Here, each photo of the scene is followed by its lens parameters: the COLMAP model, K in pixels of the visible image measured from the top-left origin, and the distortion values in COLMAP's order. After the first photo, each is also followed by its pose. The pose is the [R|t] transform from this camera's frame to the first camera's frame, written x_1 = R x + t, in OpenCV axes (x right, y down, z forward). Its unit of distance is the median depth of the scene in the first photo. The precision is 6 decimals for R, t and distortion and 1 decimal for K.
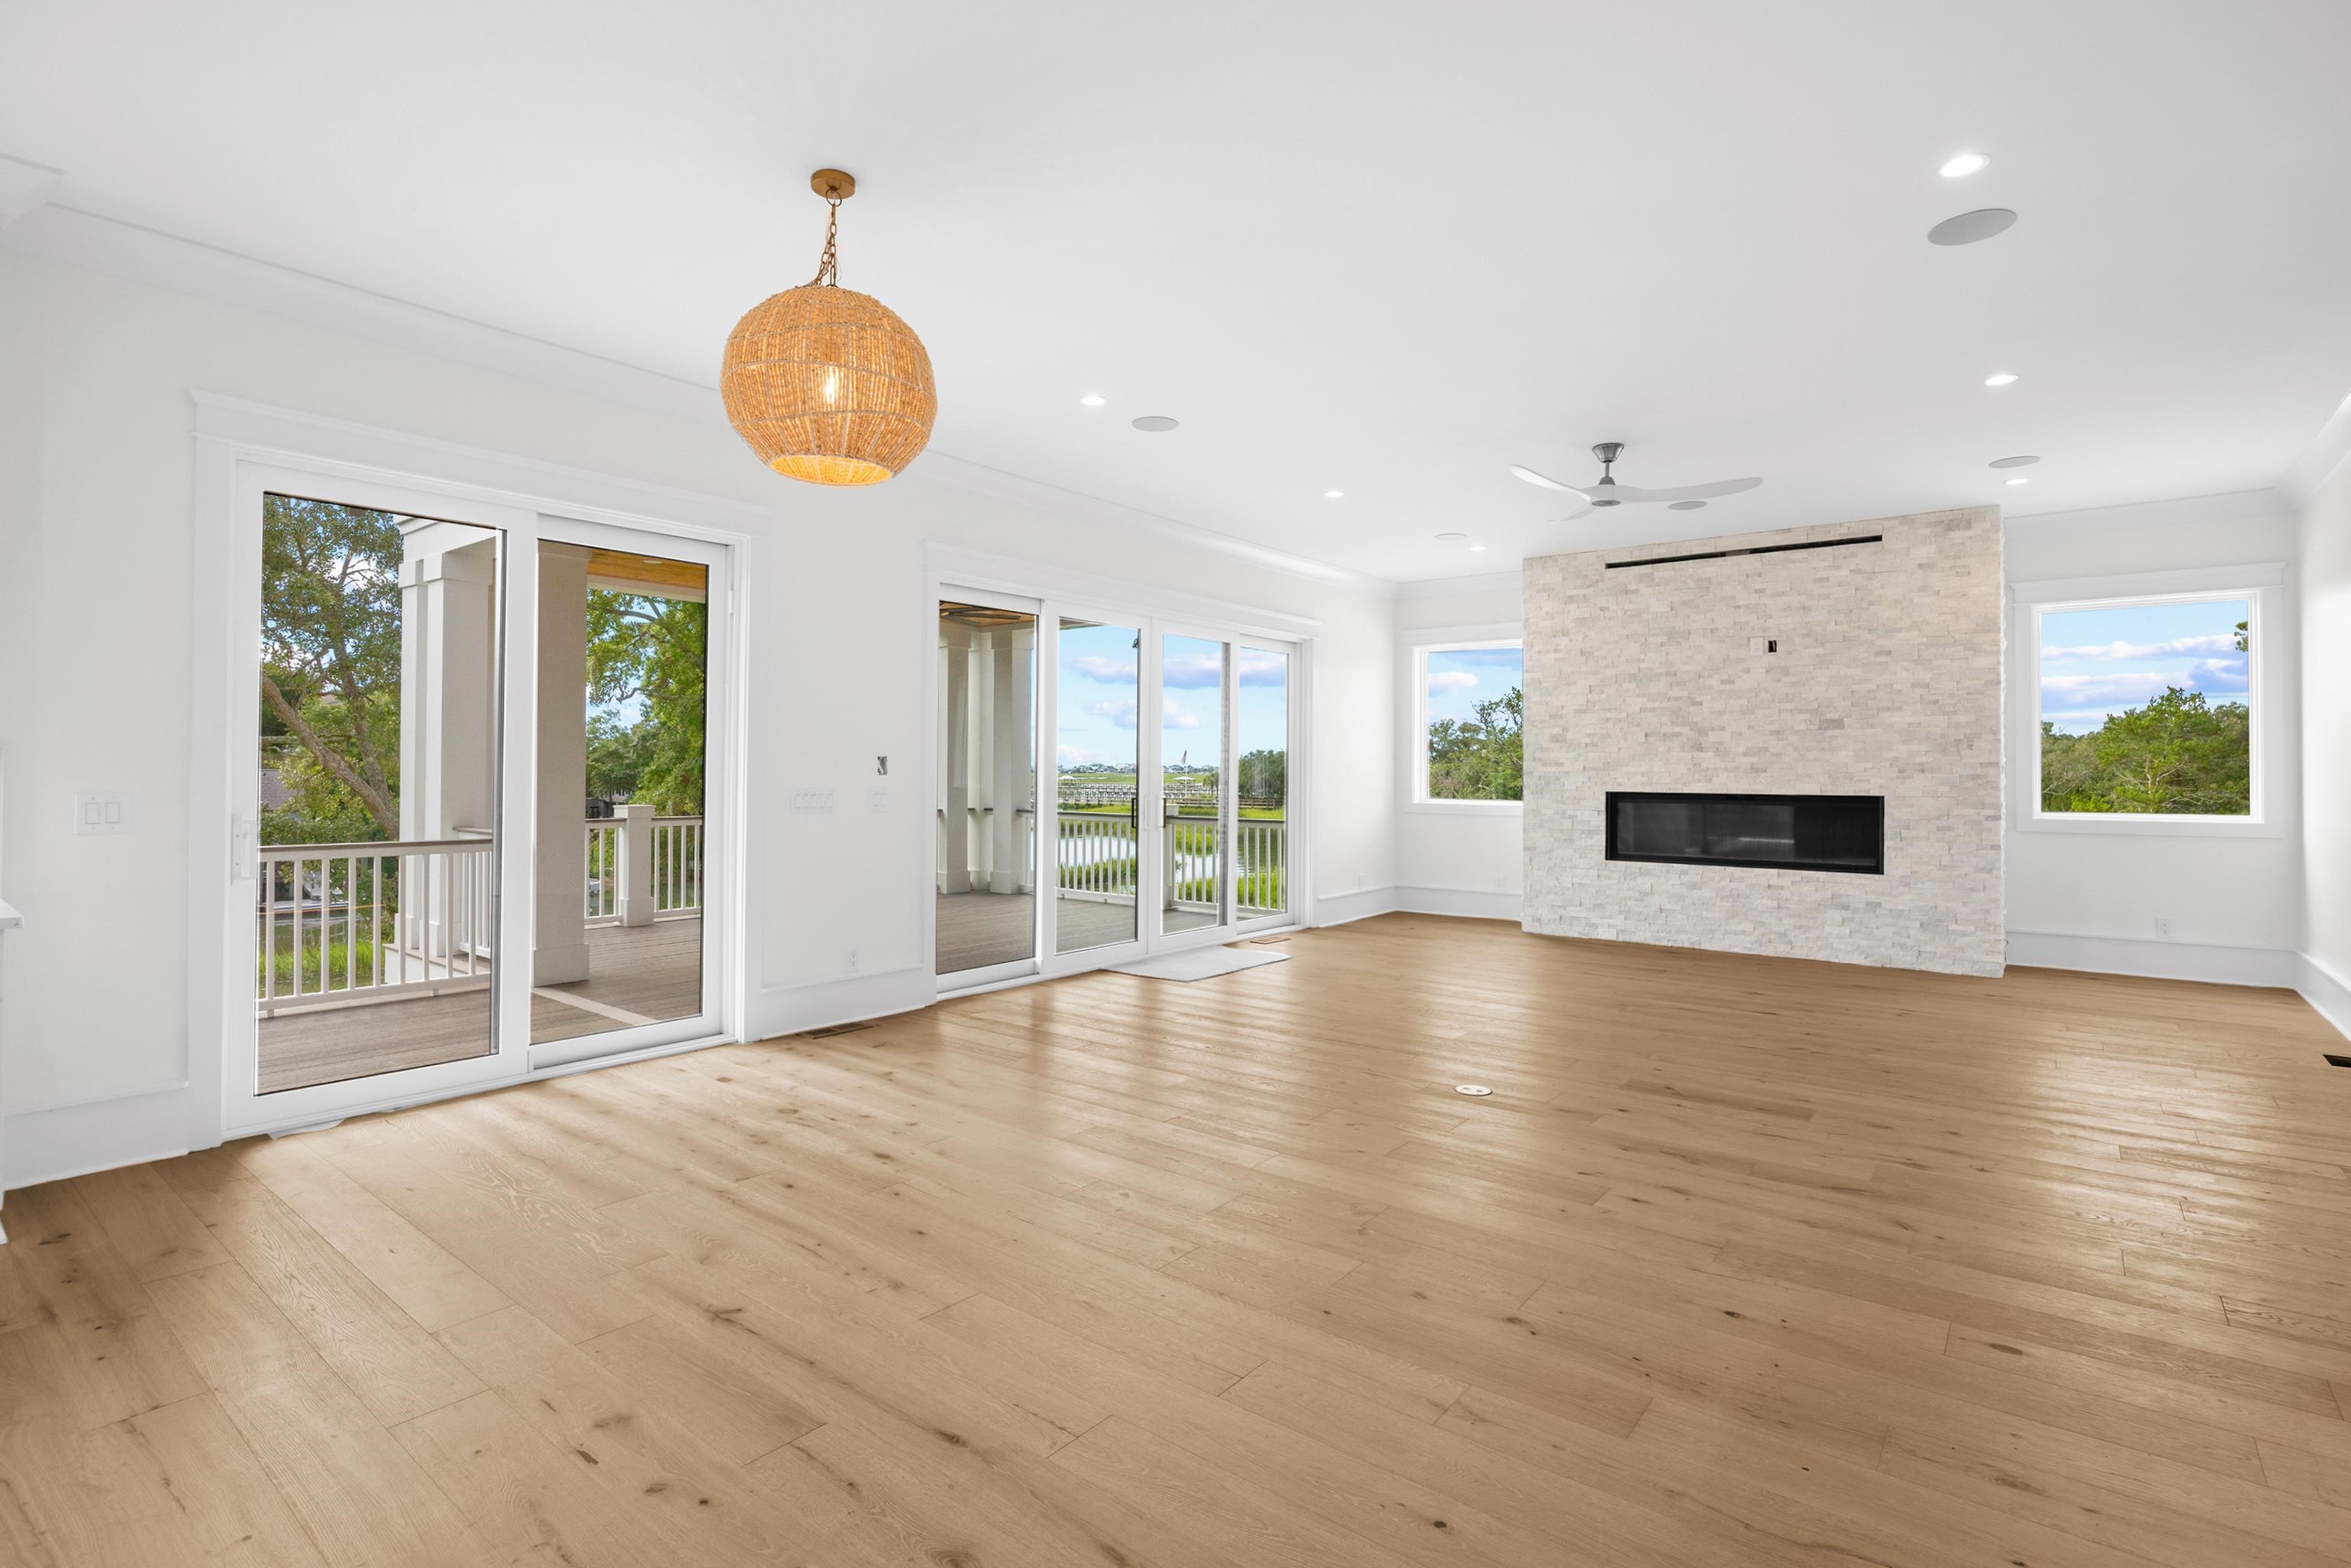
lens RADIAL K [[1112.6, 0, 1178.4], [0, 1112.6, 768.2], [0, 0, 1]] dist [-0.000342, -0.000005]
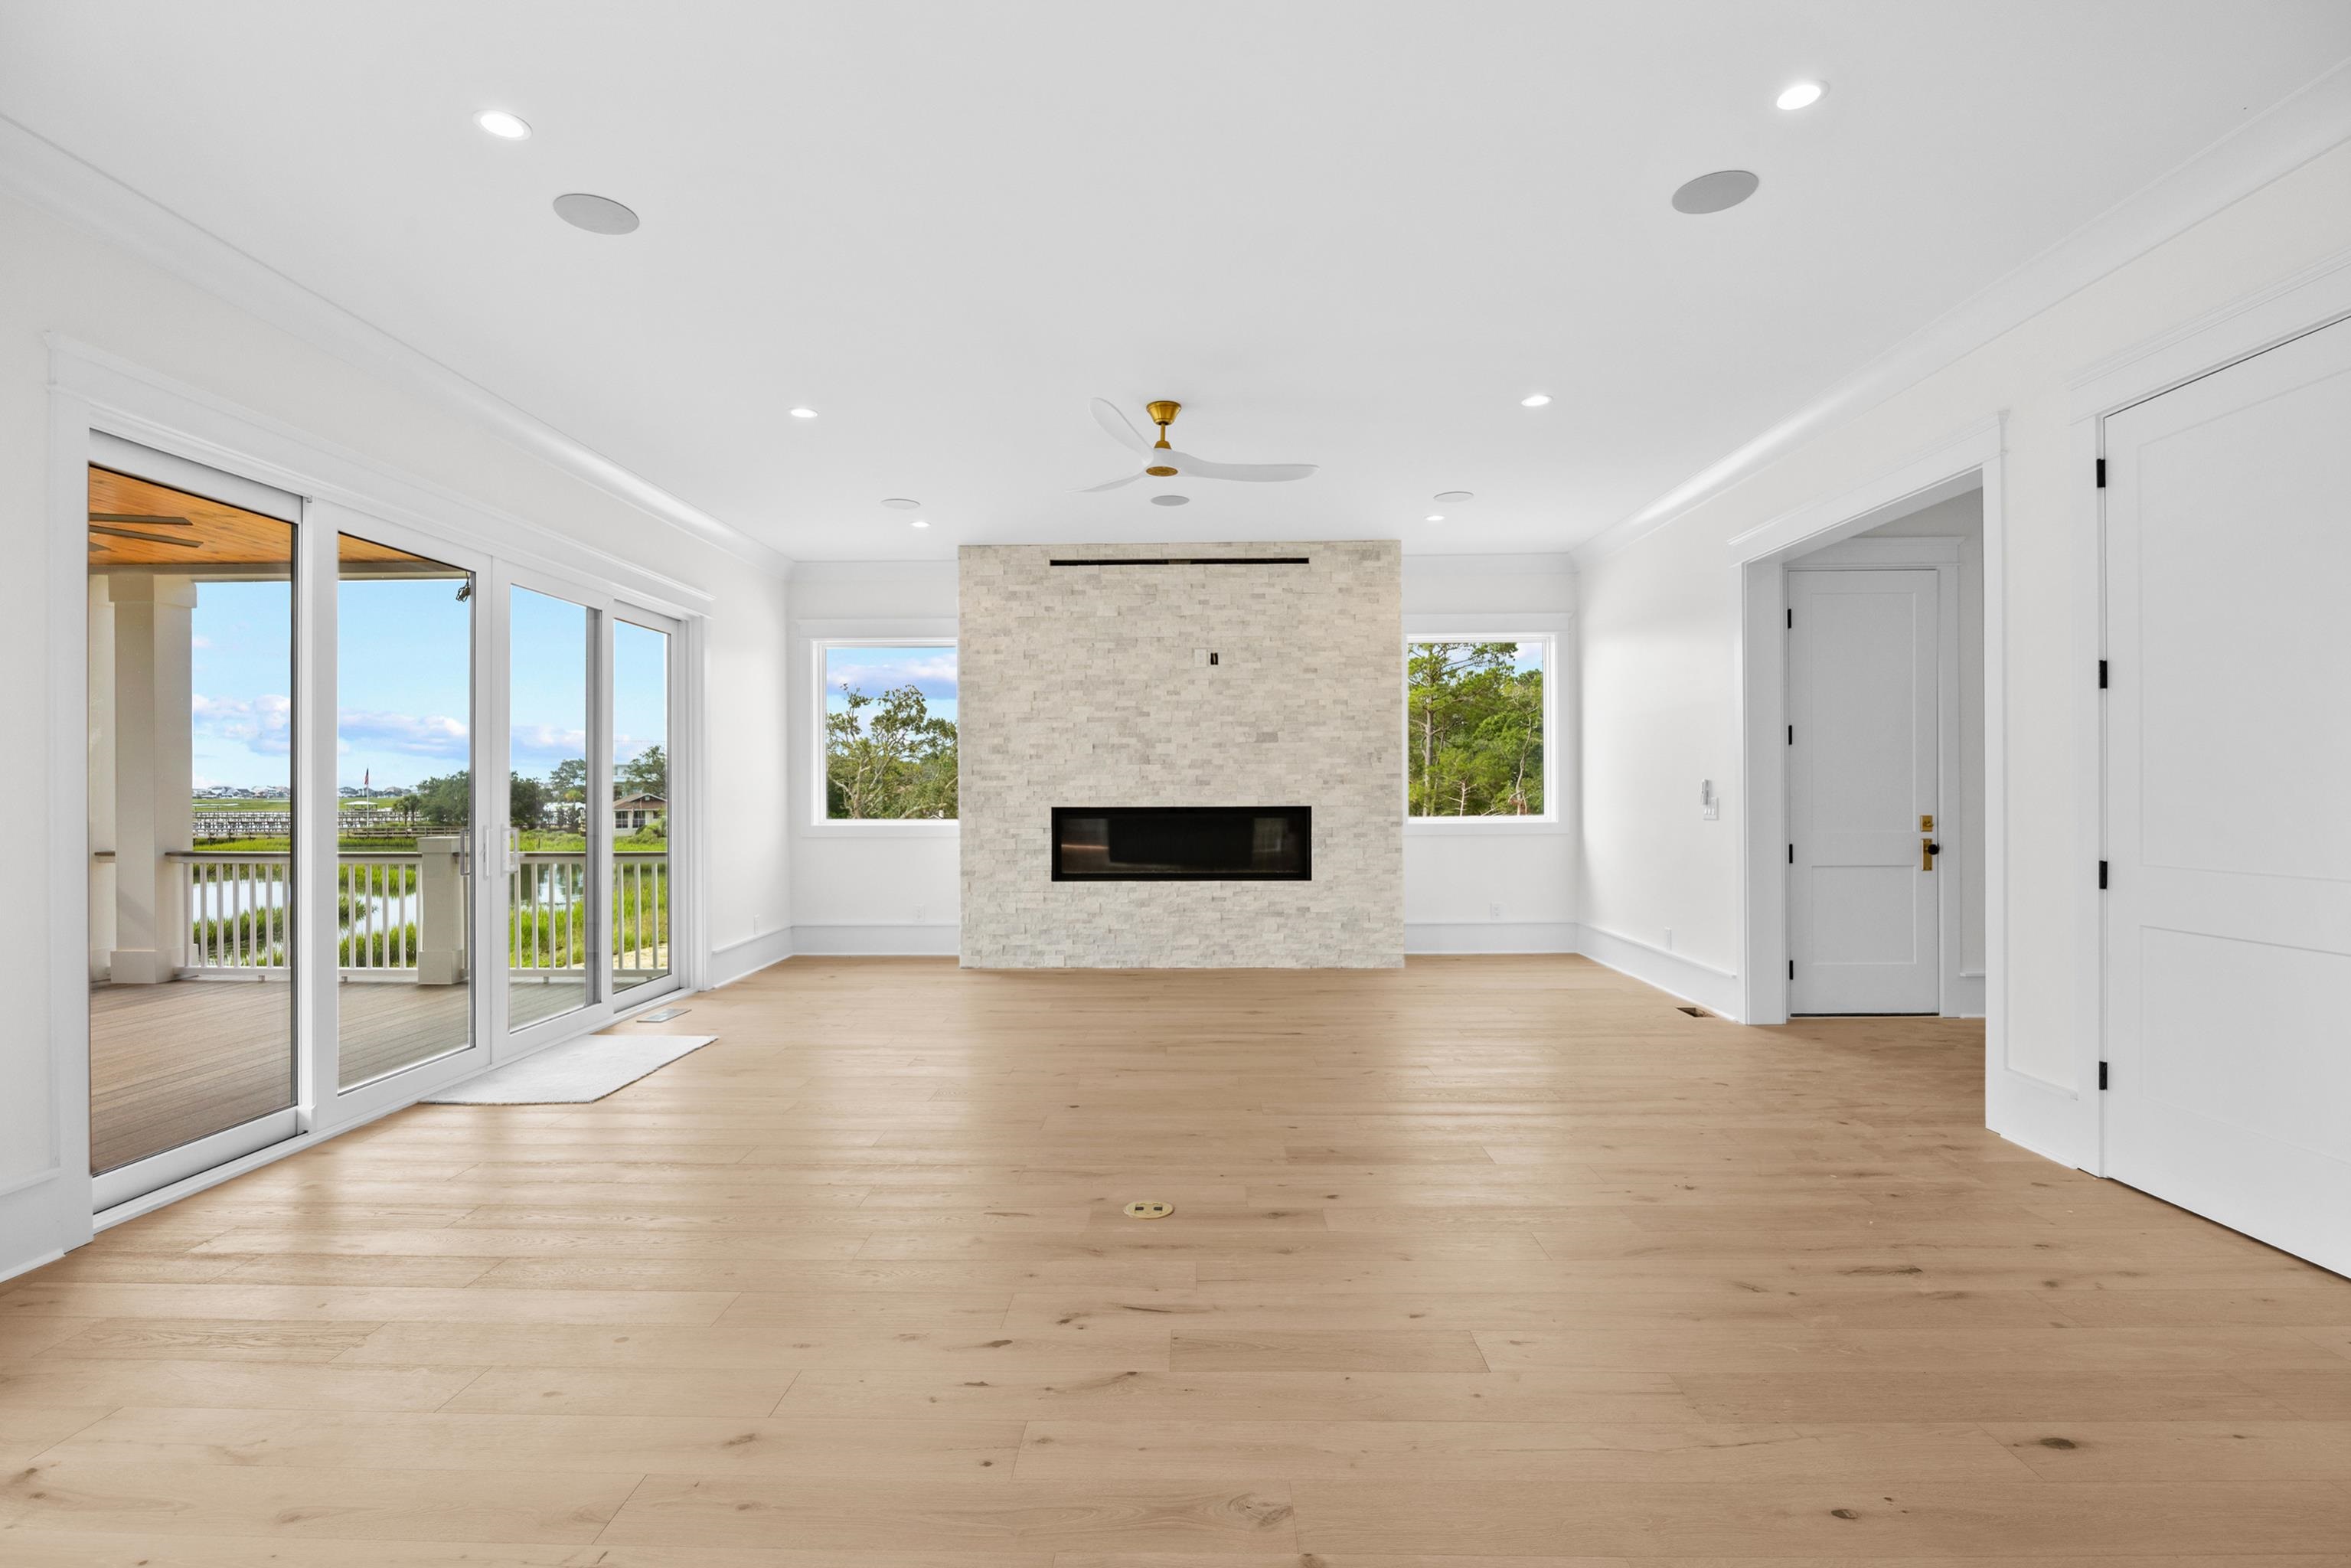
lens RADIAL K [[1106.7, 0, 1179.0], [0, 1106.7, 794.8], [0, 0, 1]] dist [-0.008020, 0.000041]
pose [[0.802625, -0.012352, 0.596356, -0.084898], [0.008156, 0.999919, 0.009734, 0.002851], [-0.596428, -0.002948, 0.802661, 0.216042]]
